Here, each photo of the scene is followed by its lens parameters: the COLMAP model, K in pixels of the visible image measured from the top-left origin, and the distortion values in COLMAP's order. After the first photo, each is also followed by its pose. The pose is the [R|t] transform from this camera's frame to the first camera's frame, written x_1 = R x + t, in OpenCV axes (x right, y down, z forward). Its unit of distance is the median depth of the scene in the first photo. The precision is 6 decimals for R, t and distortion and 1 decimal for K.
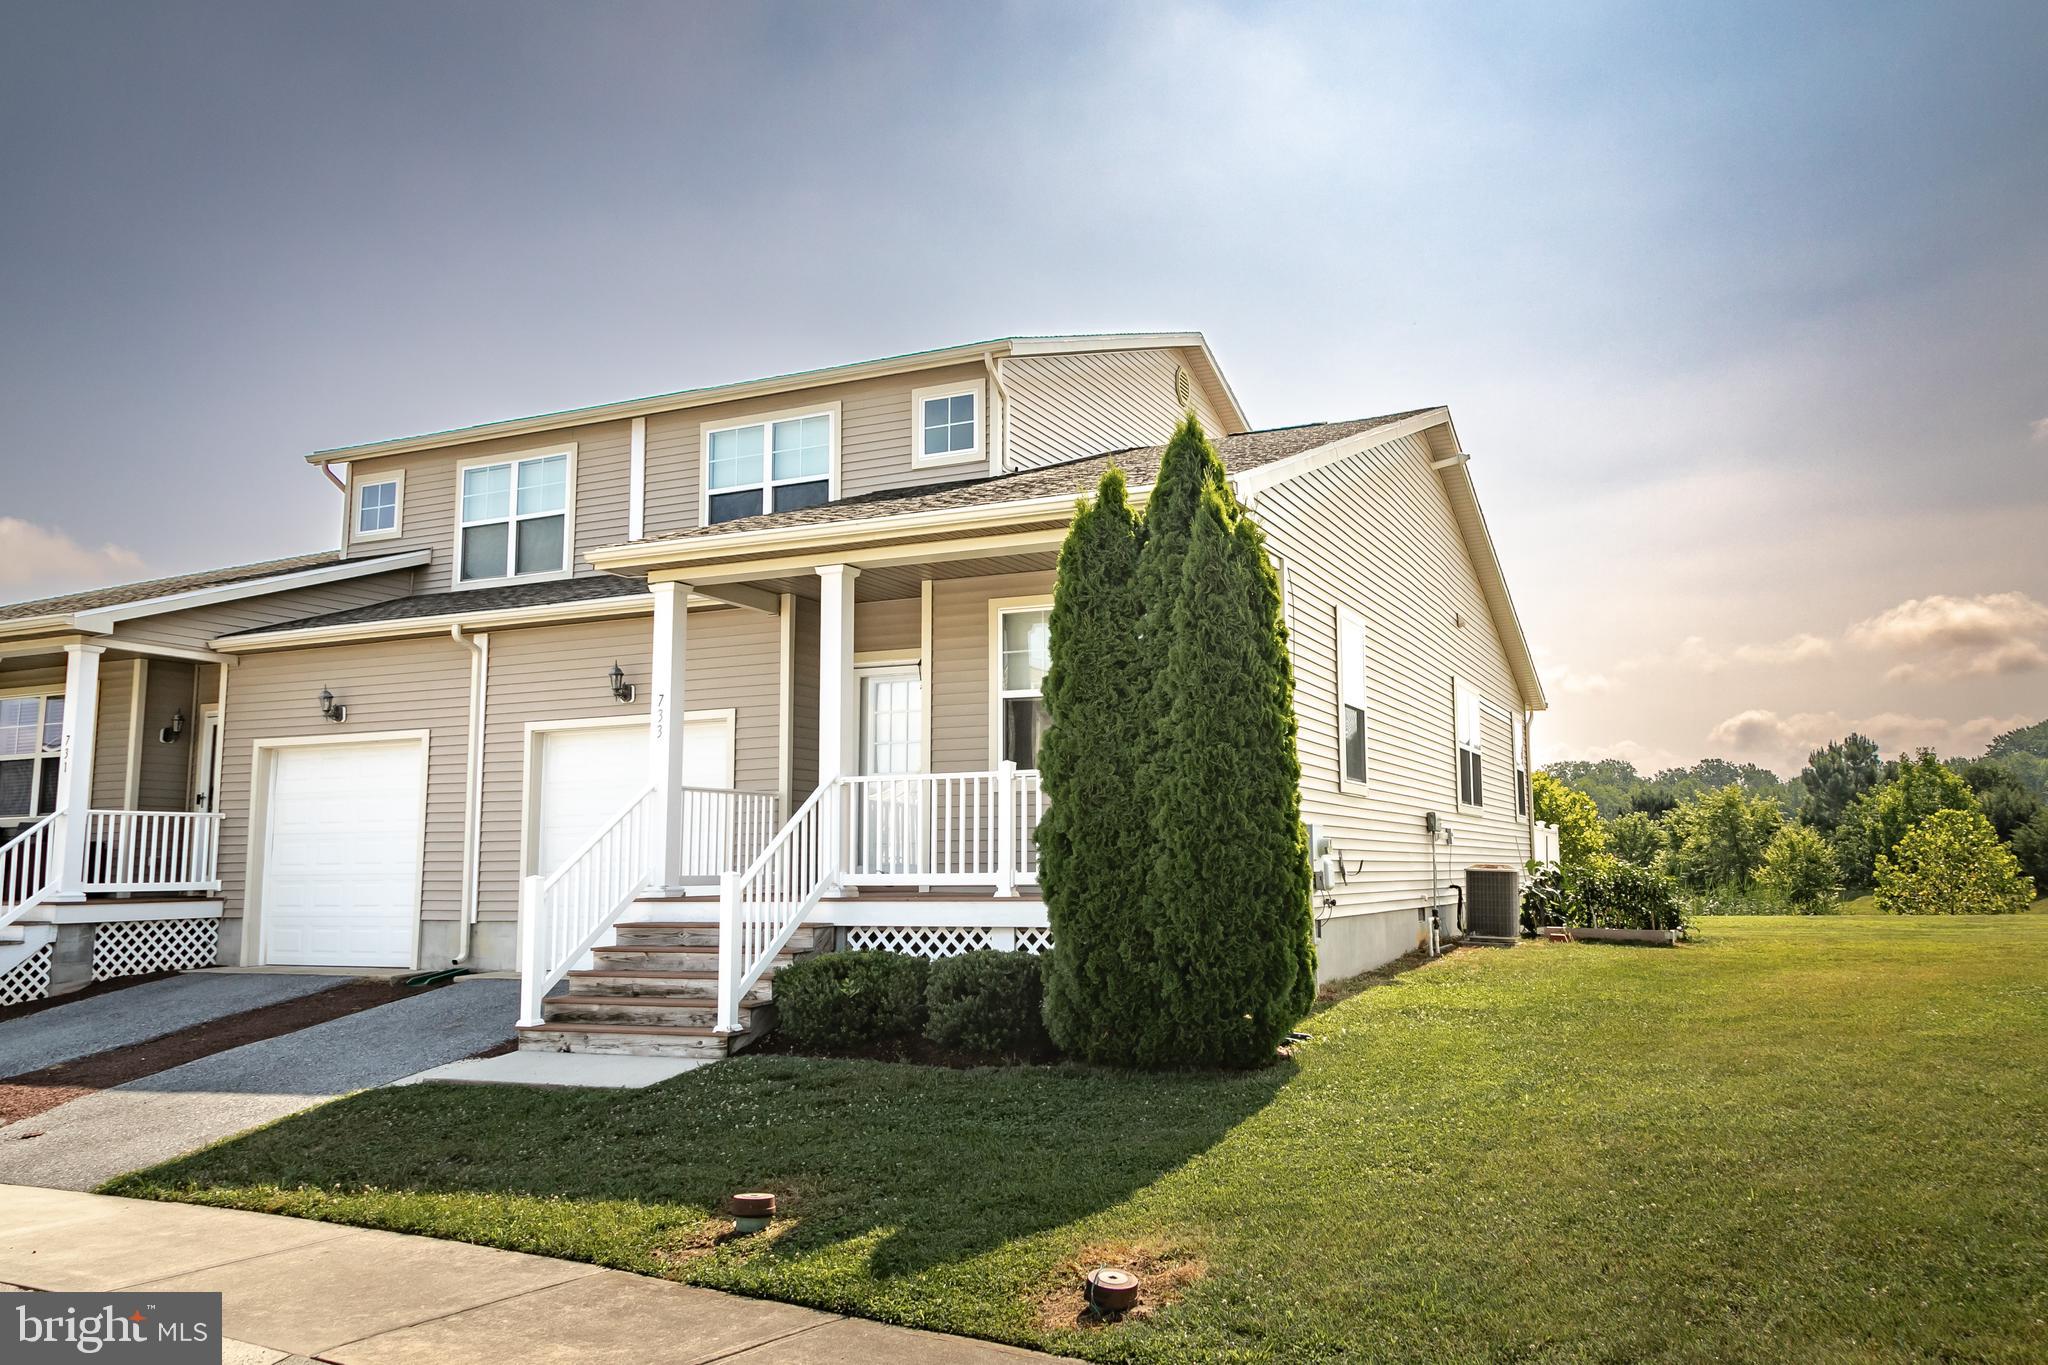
lens RADIAL K [[1565.1, 0, 1024.7], [0, 1565.1, 648.7], [0, 0, 1]] dist [0.040947, -0.000406]
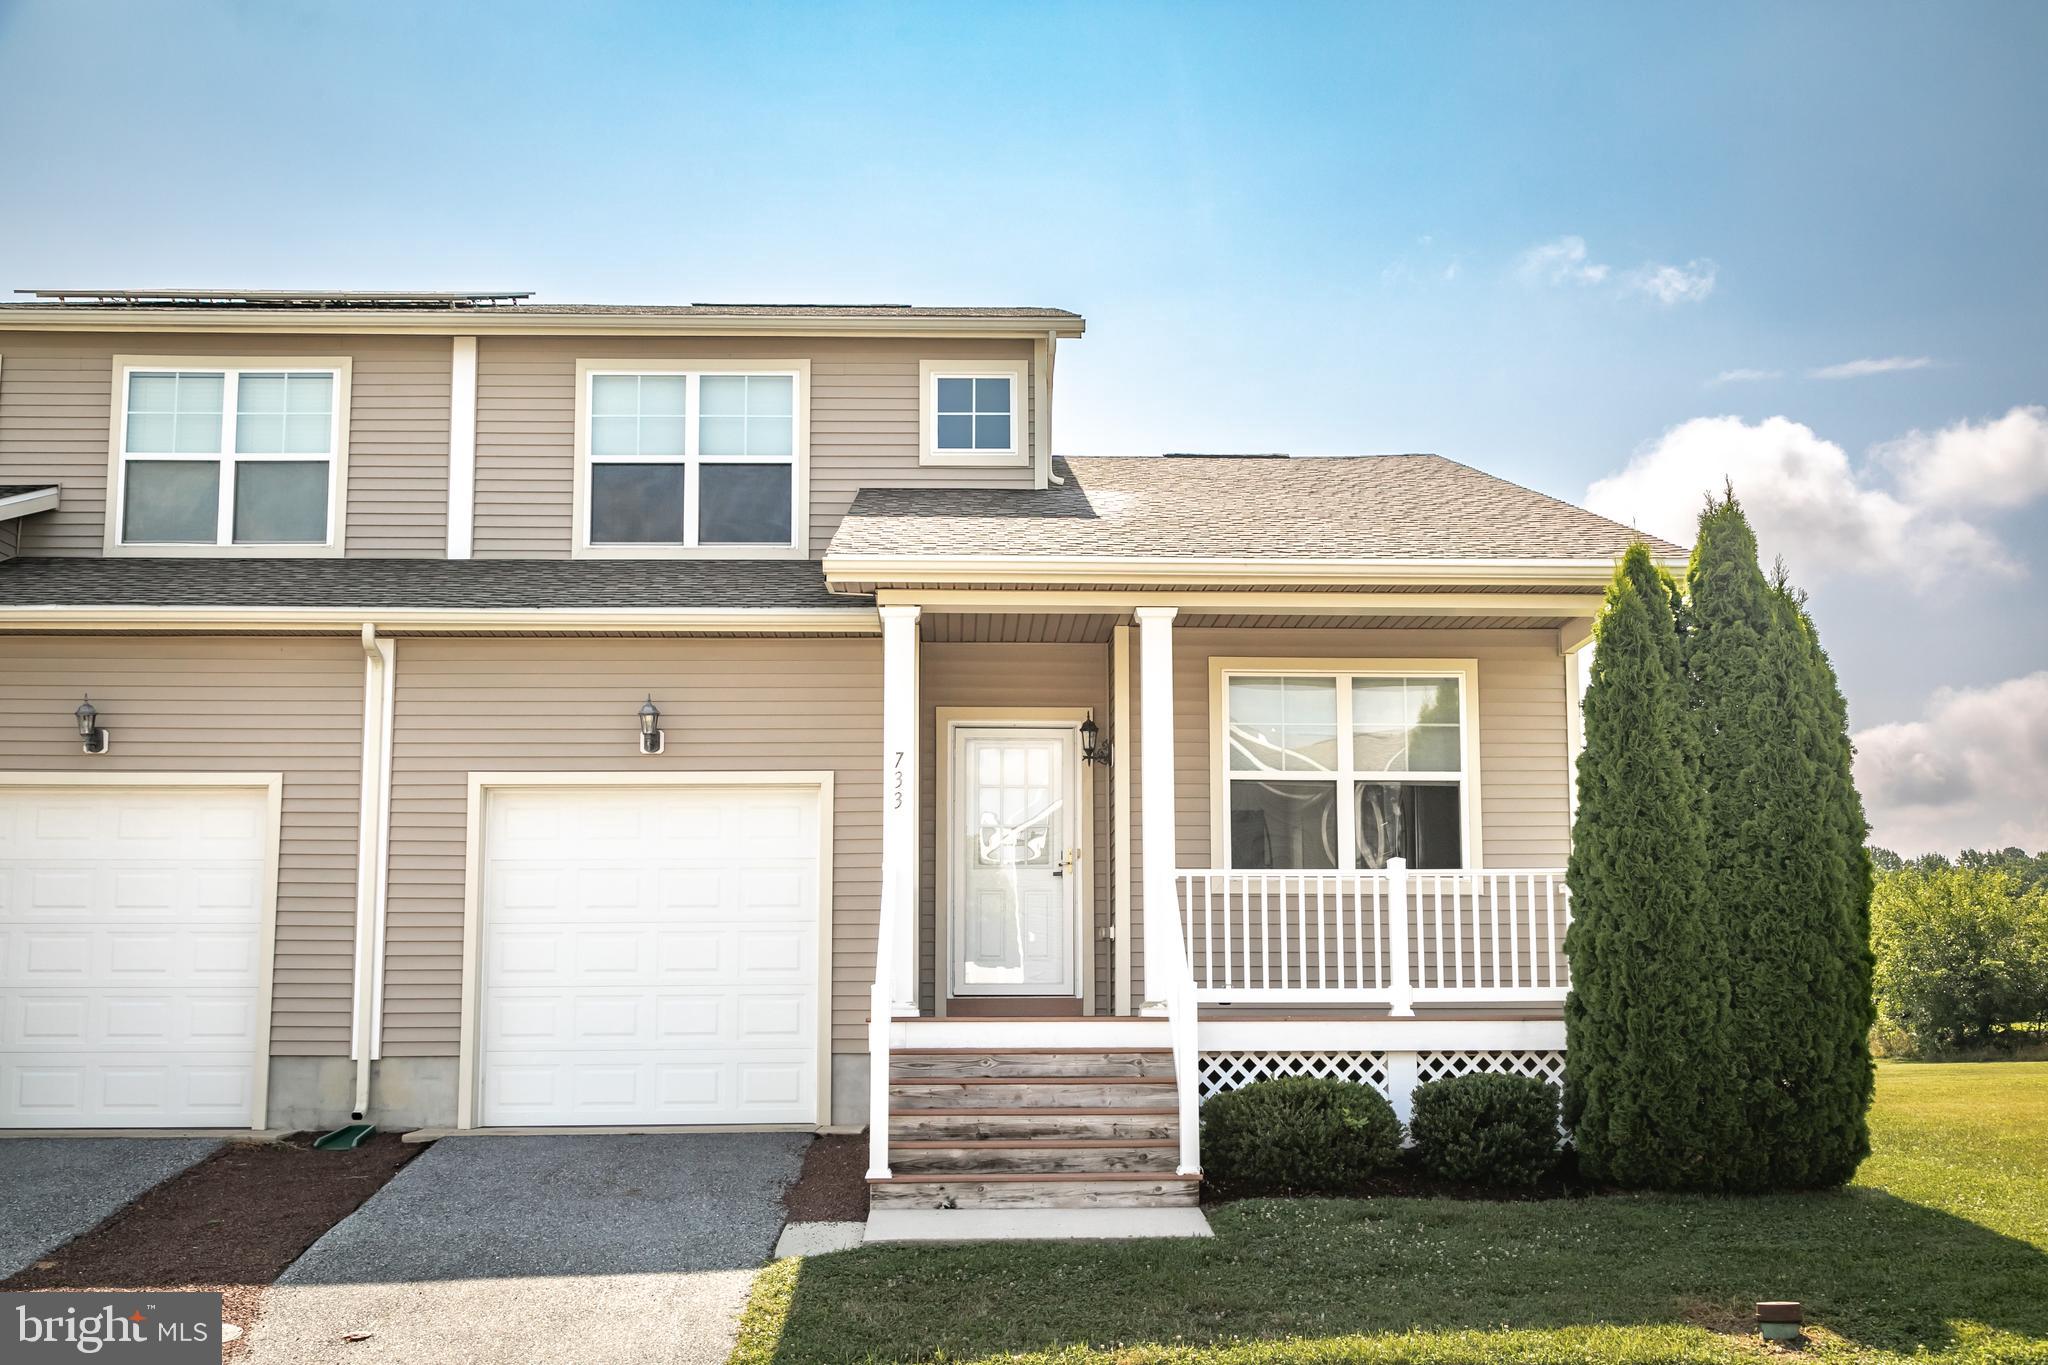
lens RADIAL K [[2319.1, 0, 1008.5], [0, 2319.1, 685.9], [0, 0, 1]] dist [0.008080, -0.032111]
pose [[0.892325, 0.071742, 0.445656, -0.566053], [-0.069009, 0.997365, -0.022383, 0.015332], [-0.446087, -0.010781, 0.894925, -0.028362]]
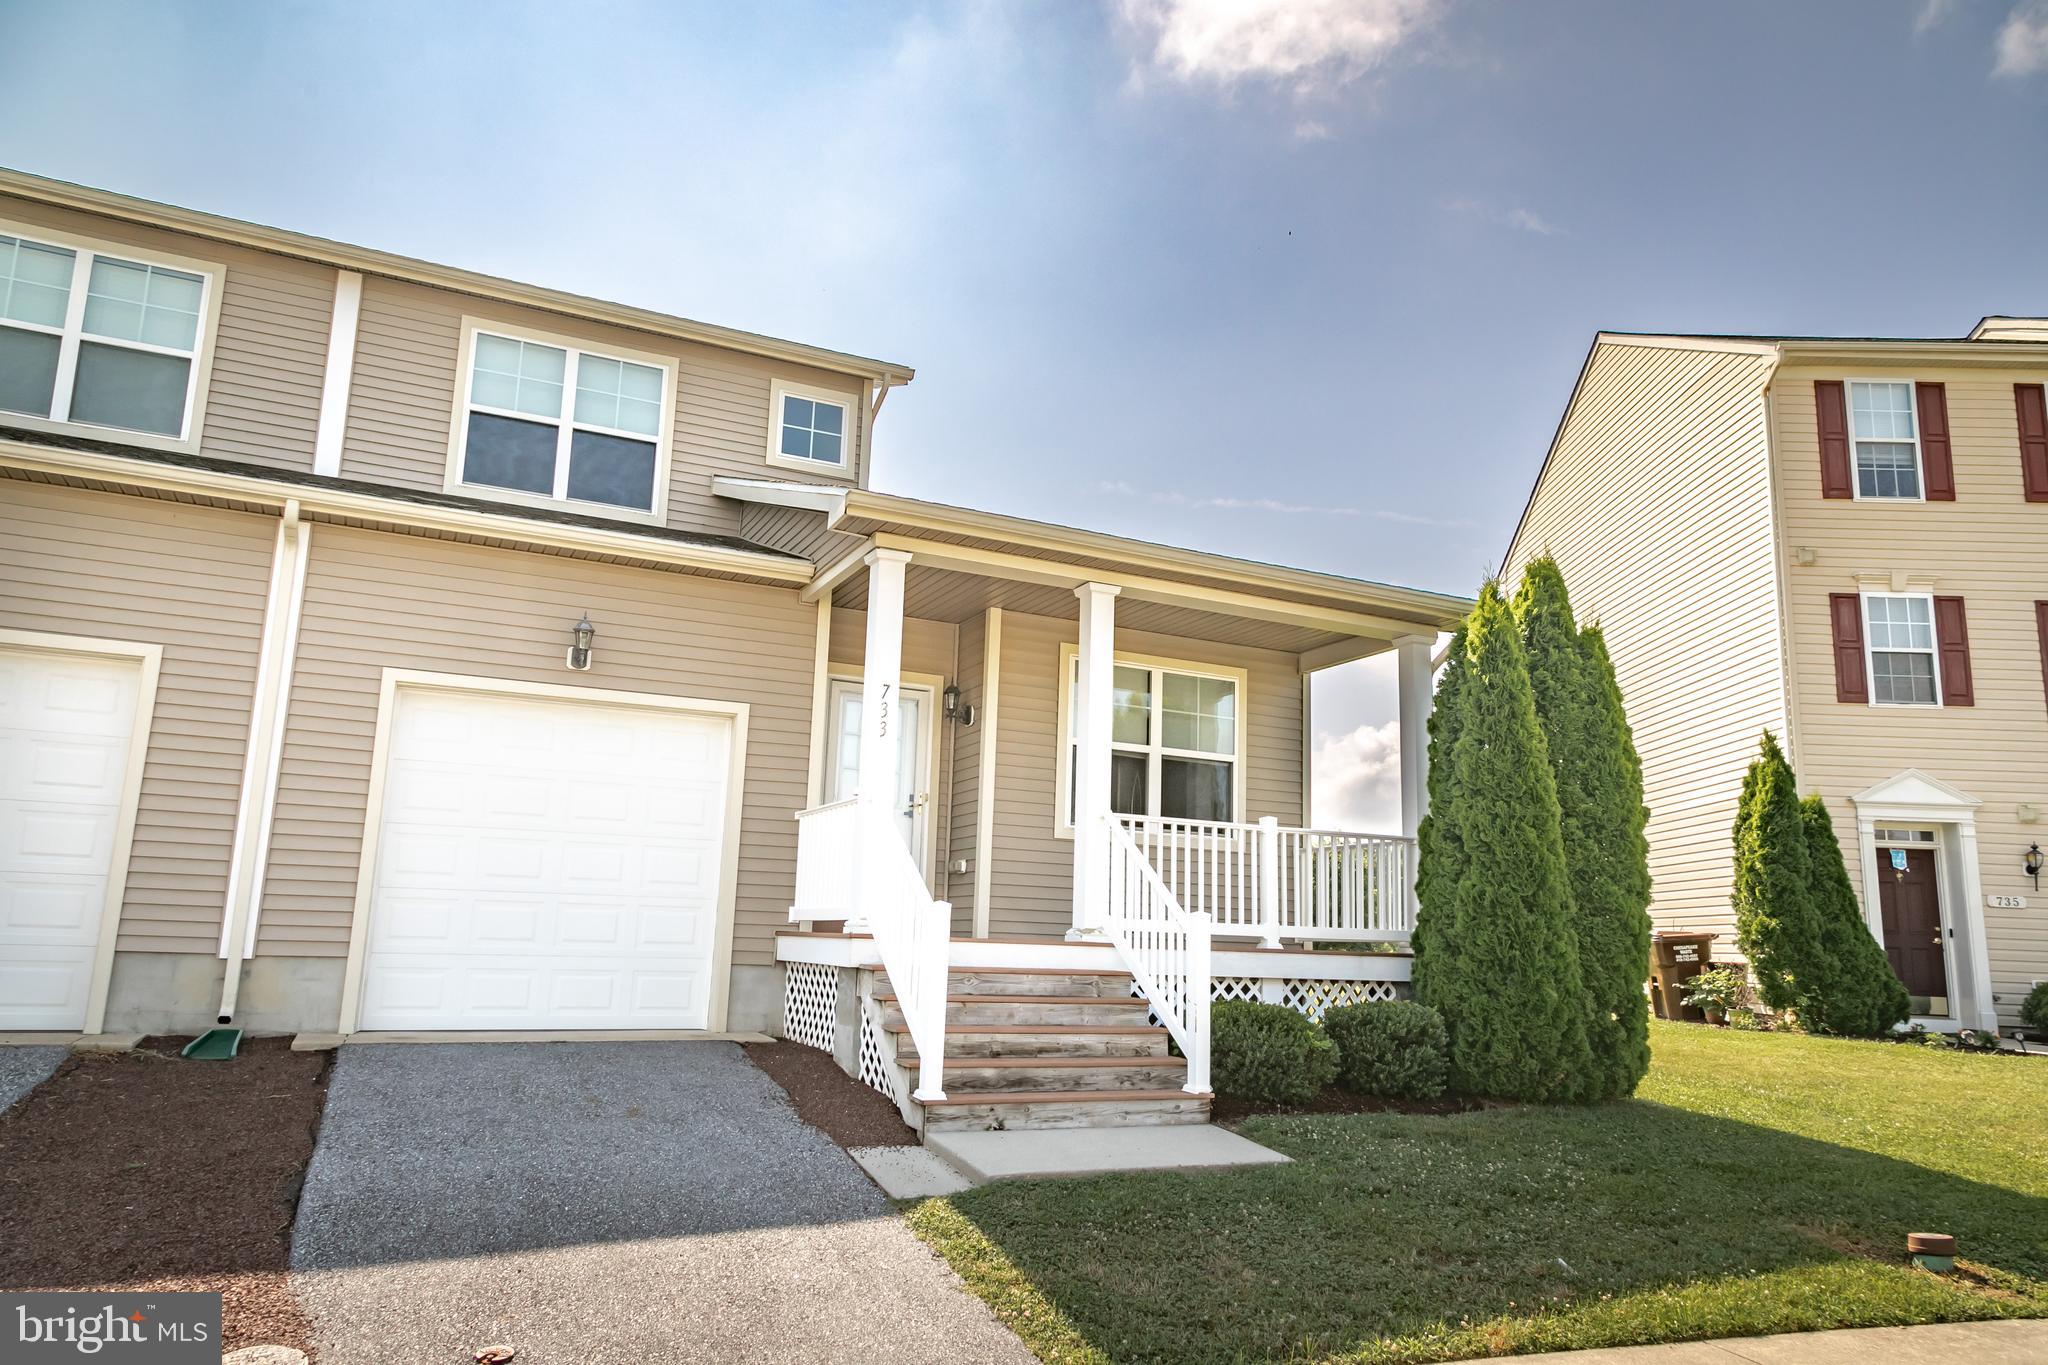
lens RADIAL K [[1381.8, 0, 1024.0], [0, 1381.8, 682.5], [0, 0, 1]] dist [0.019052, -0.003159]
pose [[0.631497, 0.174985, 0.755376, -0.599165], [-0.146294, 0.983594, -0.105551, 0.076751], [-0.761453, -0.043852, 0.646736, 0.393683]]
